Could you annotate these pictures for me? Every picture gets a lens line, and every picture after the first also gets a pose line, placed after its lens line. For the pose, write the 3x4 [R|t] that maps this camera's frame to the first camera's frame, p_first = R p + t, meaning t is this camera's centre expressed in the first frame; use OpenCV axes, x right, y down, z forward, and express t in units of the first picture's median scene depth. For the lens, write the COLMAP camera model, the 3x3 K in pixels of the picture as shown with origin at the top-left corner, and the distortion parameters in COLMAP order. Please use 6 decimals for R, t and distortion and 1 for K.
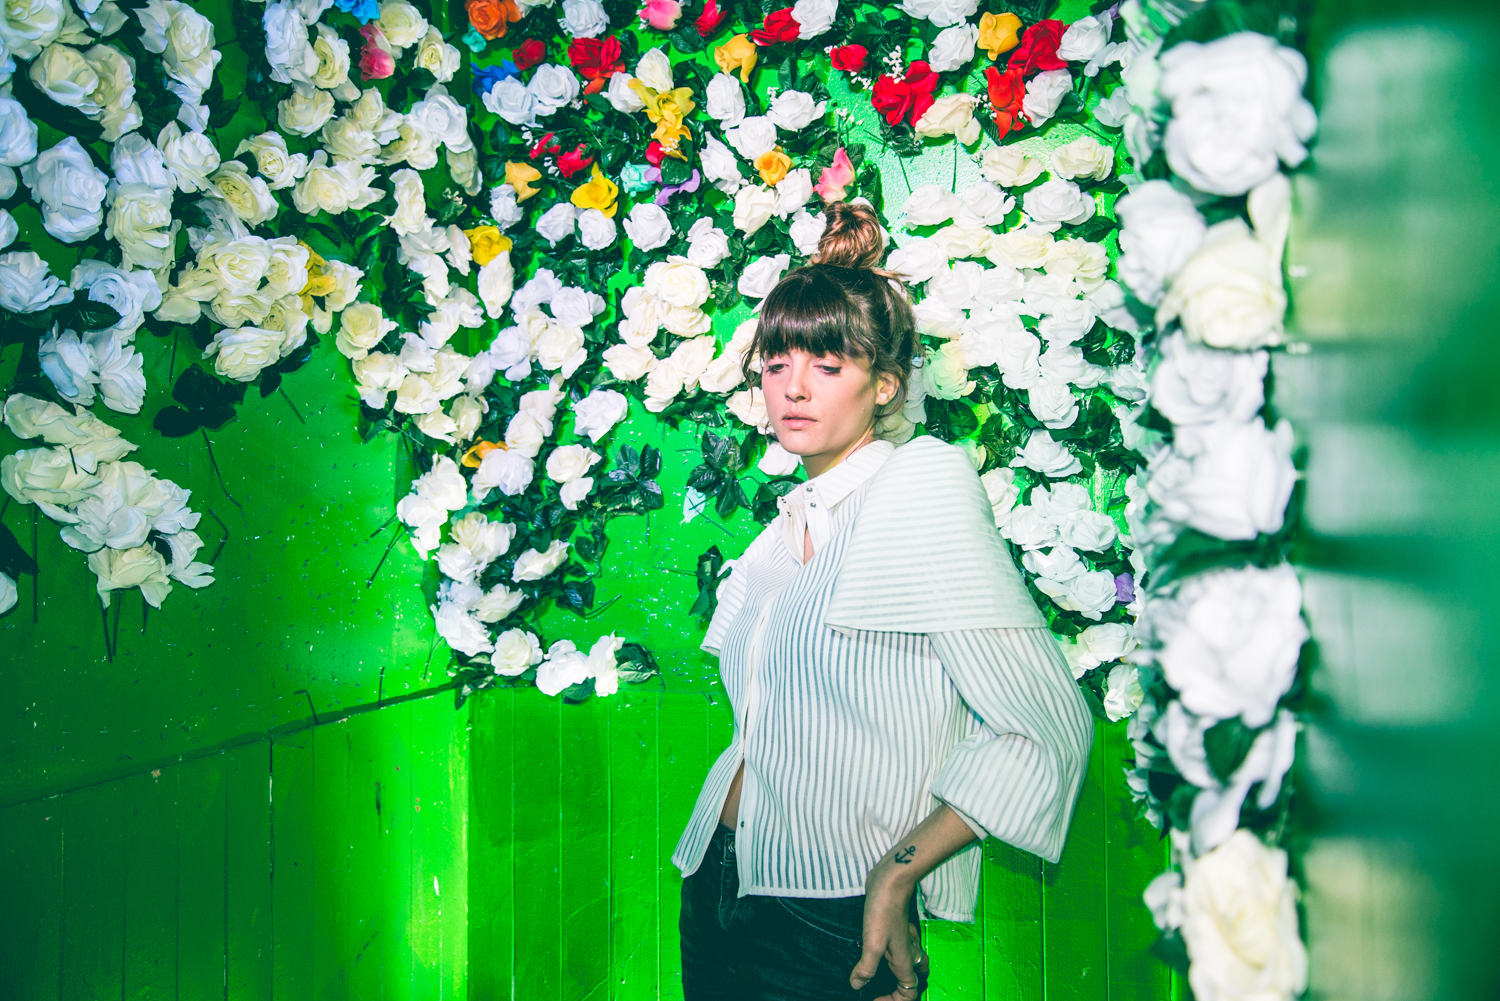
lens RADIAL K [[1377.6, 0, 749.9], [0, 1377.6, 497.7], [0, 0, 1]] dist [-0.007935, 0.000000]
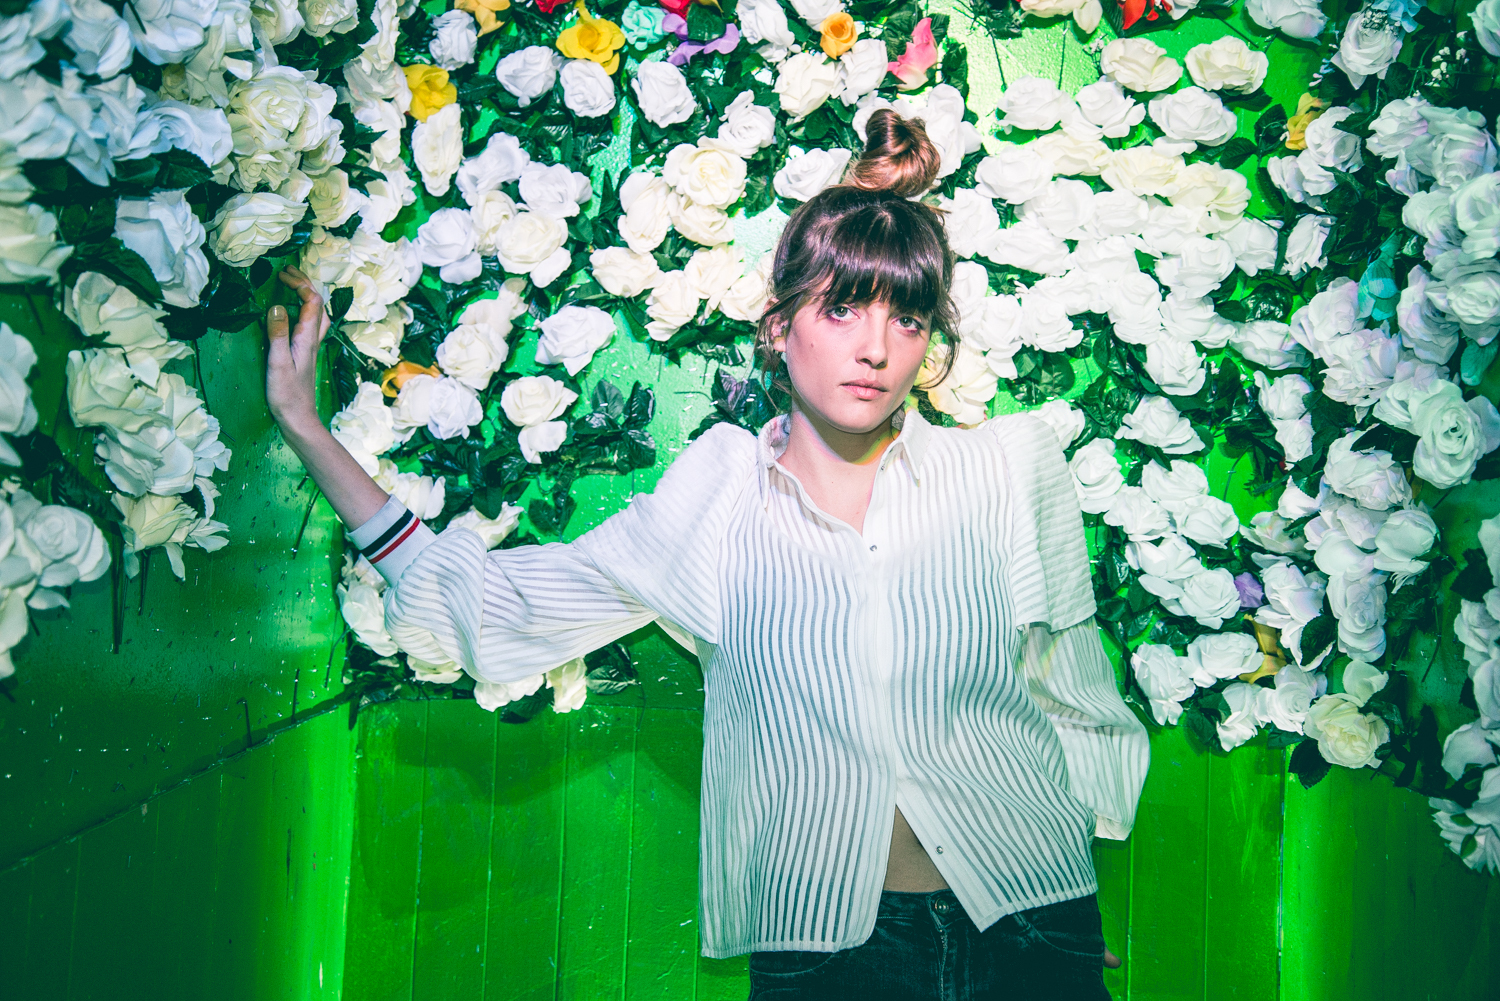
lens RADIAL K [[1990.4, 0, 750.1], [0, 1990.4, 497.7], [0, 0, 1]] dist [0.190676, 0.000000]
pose [[0.957652, 0.043755, 0.284583, -0.335712], [-0.050285, 0.998612, 0.015678, 0.004808], [-0.283502, -0.029324, 0.958523, -0.074694]]
